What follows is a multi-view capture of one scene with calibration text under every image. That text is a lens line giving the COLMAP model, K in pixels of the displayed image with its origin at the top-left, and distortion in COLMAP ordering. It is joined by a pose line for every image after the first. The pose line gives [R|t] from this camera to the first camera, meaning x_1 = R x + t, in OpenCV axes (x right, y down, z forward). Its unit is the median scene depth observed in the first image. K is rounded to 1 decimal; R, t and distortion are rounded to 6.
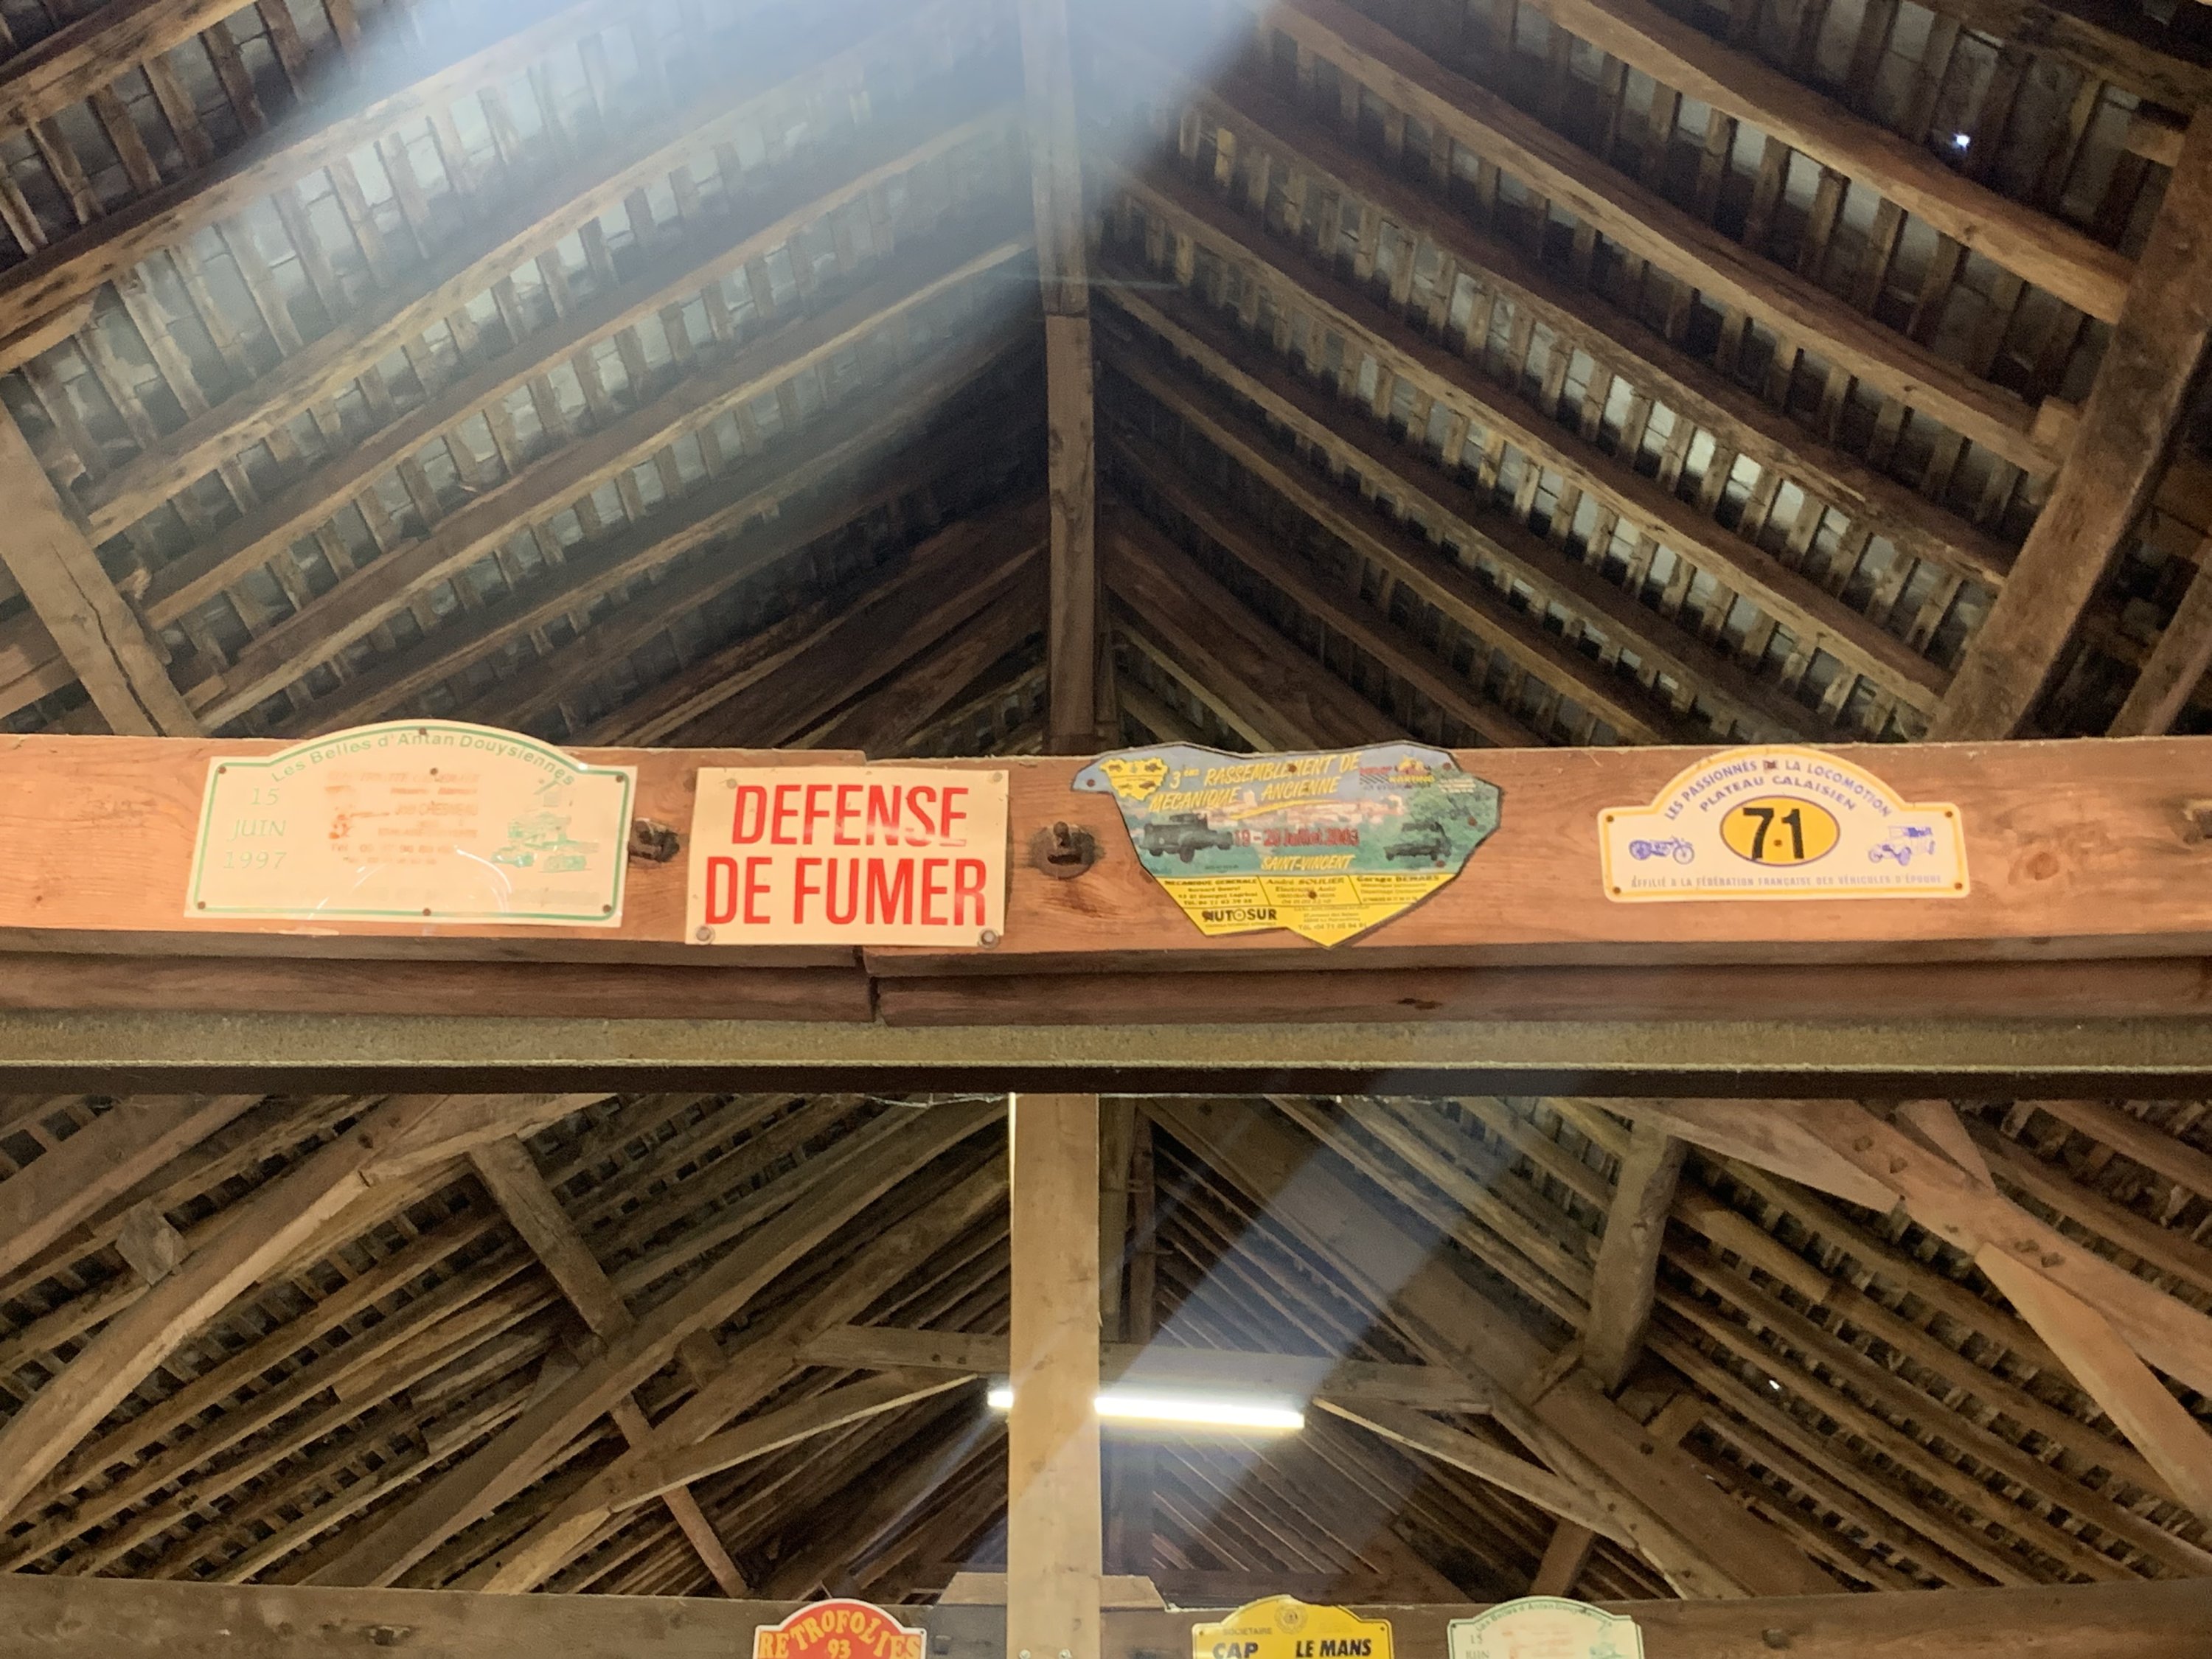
lens RADIAL K [[2801.5, 0, 1092.2], [0, 2801.5, 827.7], [0, 0, 1]] dist [0.054263, 0.000000]
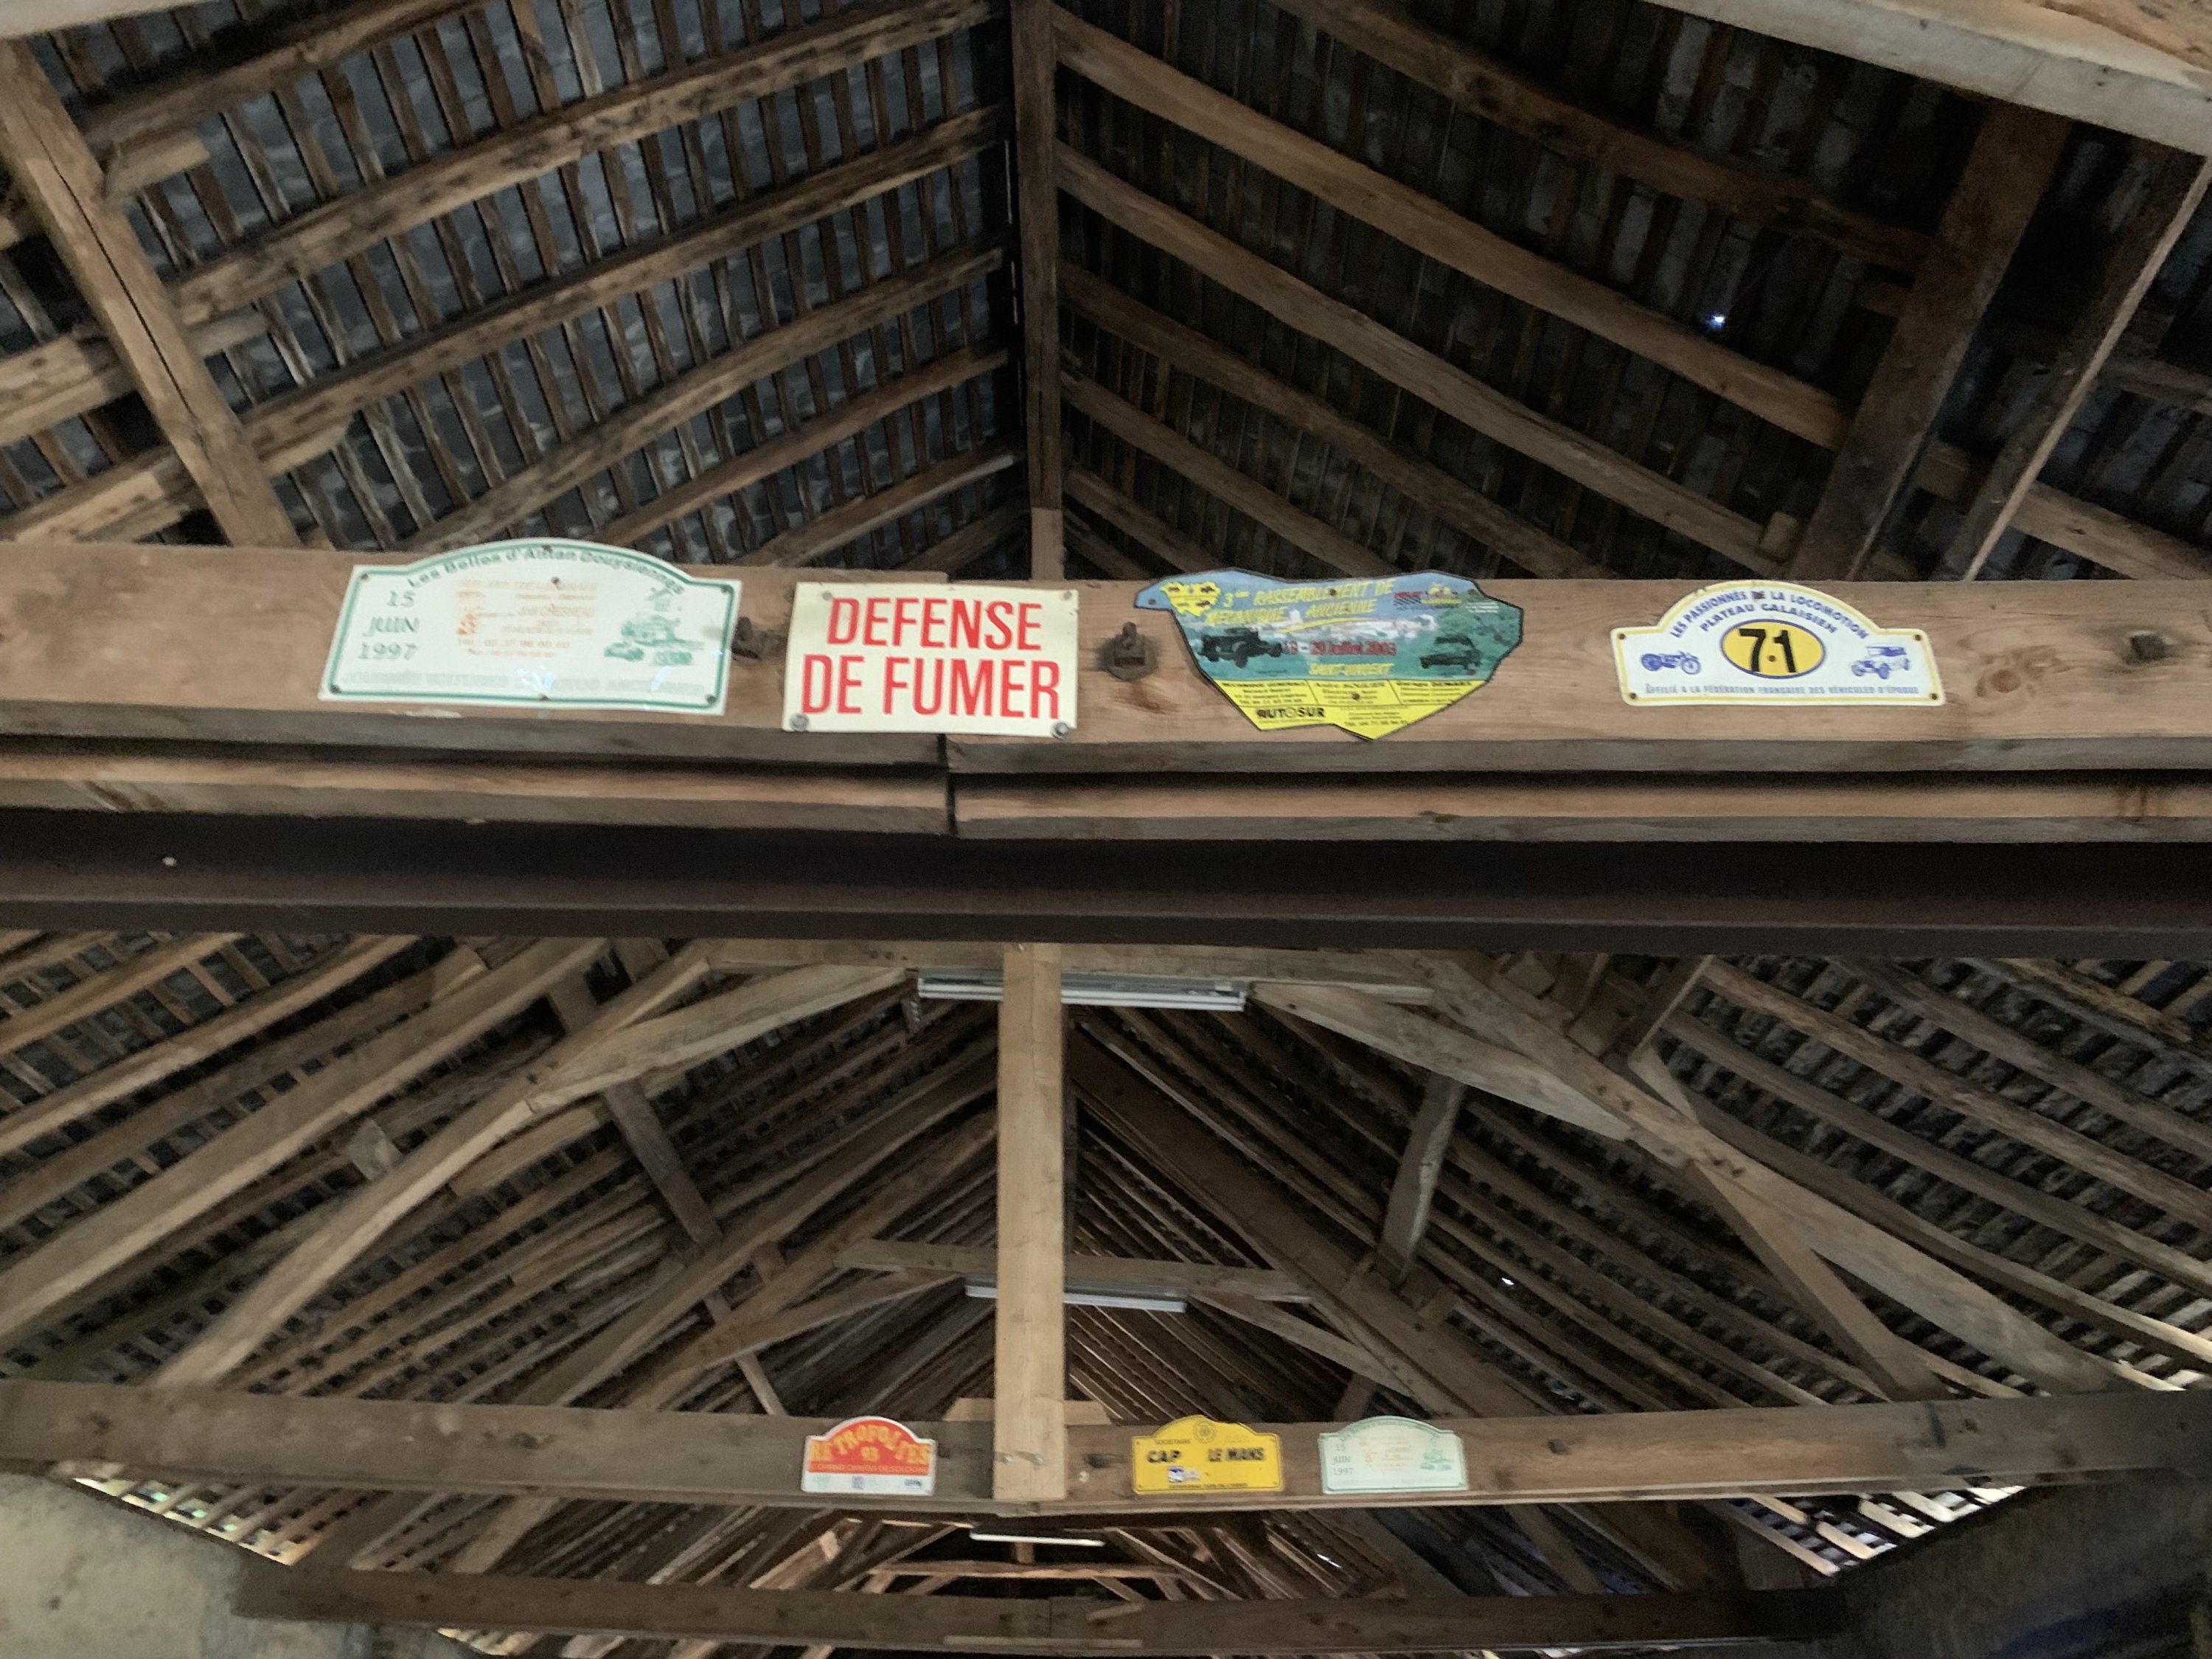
lens RADIAL K [[1722.0, 0, 1073.1], [0, 1722.0, 810.4], [0, 0, 1]] dist [0.017535, -0.011792]
pose [[0.999381, 0.014759, 0.031940, -0.023716], [-0.011868, 0.995971, -0.088882, 0.057536], [-0.033123, 0.088448, 0.995530, 0.148818]]
